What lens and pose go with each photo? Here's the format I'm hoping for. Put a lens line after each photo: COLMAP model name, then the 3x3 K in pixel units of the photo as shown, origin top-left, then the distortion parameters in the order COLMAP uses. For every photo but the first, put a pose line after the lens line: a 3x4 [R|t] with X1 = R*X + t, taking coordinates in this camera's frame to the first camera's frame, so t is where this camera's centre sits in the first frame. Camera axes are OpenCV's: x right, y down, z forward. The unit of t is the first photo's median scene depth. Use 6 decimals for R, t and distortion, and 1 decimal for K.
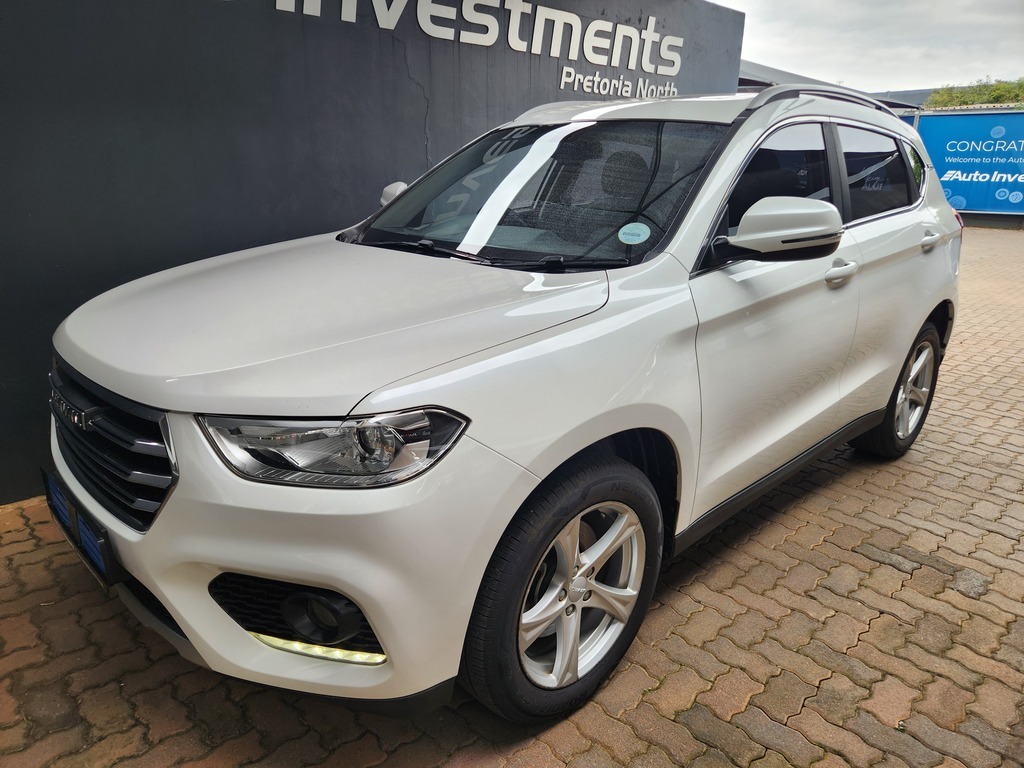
lens RADIAL K [[681.5, 0, 502.4], [0, 681.5, 382.2], [0, 0, 1]] dist [0.062161, -0.045692]
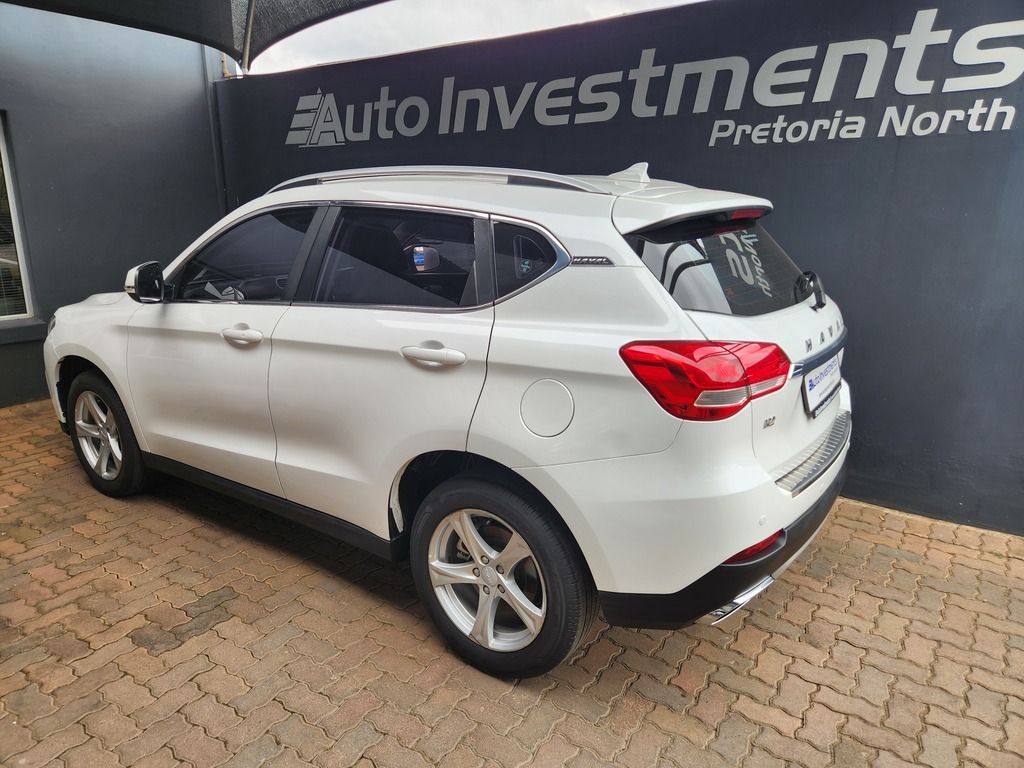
lens RADIAL K [[681.5, 0, 505.7], [0, 681.5, 385.7], [0, 0, 1]] dist [0.062161, -0.045692]
pose [[0.197986, 0.236984, -0.951126, 0.909504], [-0.292649, 0.940369, 0.173386, -0.220408], [0.935499, 0.244018, 0.255533, 0.613472]]
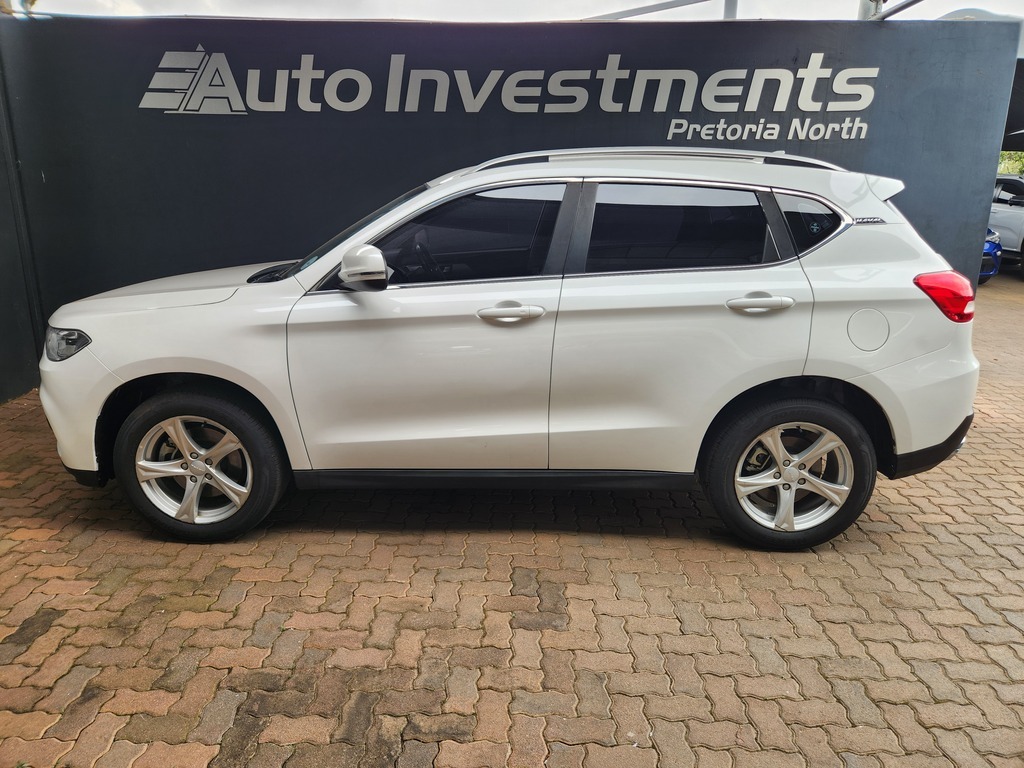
lens RADIAL K [[681.5, 0, 508.2], [0, 681.5, 380.2], [0, 0, 1]] dist [0.062161, -0.045692]
pose [[0.719129, 0.173474, -0.672874, 0.682873], [-0.205430, 0.978128, 0.032620, -0.046337], [0.663816, 0.114771, 0.739037, 0.091869]]
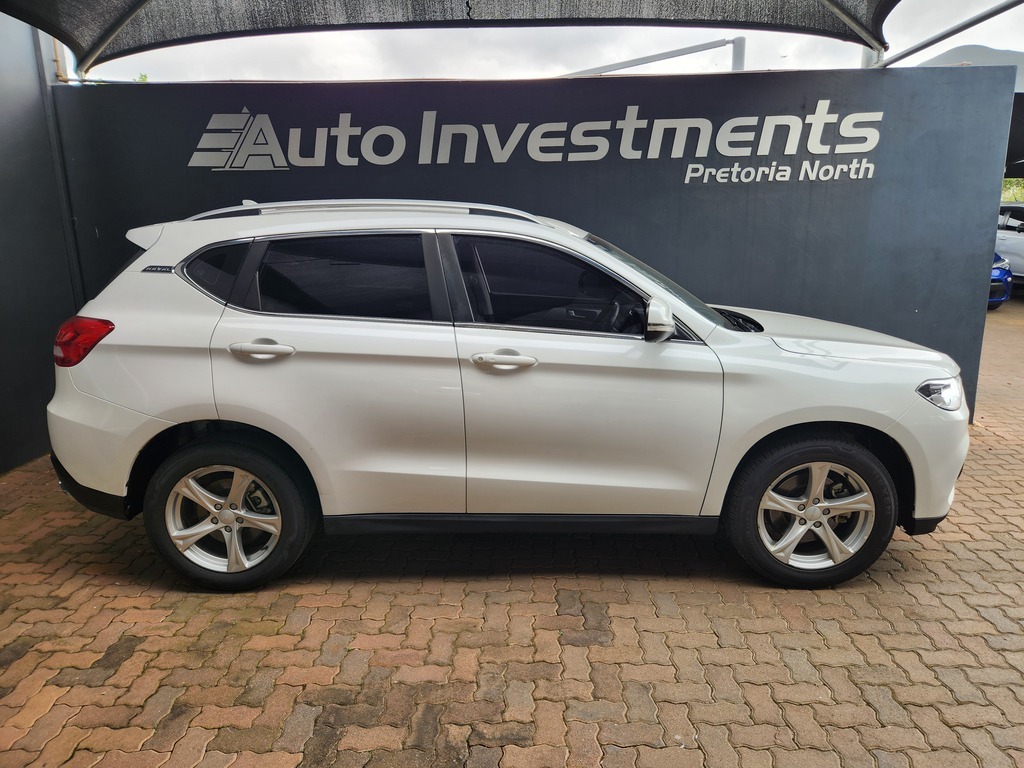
lens RADIAL K [[681.5, 0, 521.2], [0, 681.5, 388.4], [0, 0, 1]] dist [0.062161, -0.045692]
pose [[0.718133, 0.132099, -0.683254, 0.699608], [-0.183565, 0.983003, -0.002883, -0.043765], [0.671260, 0.127492, 0.730176, 0.041198]]
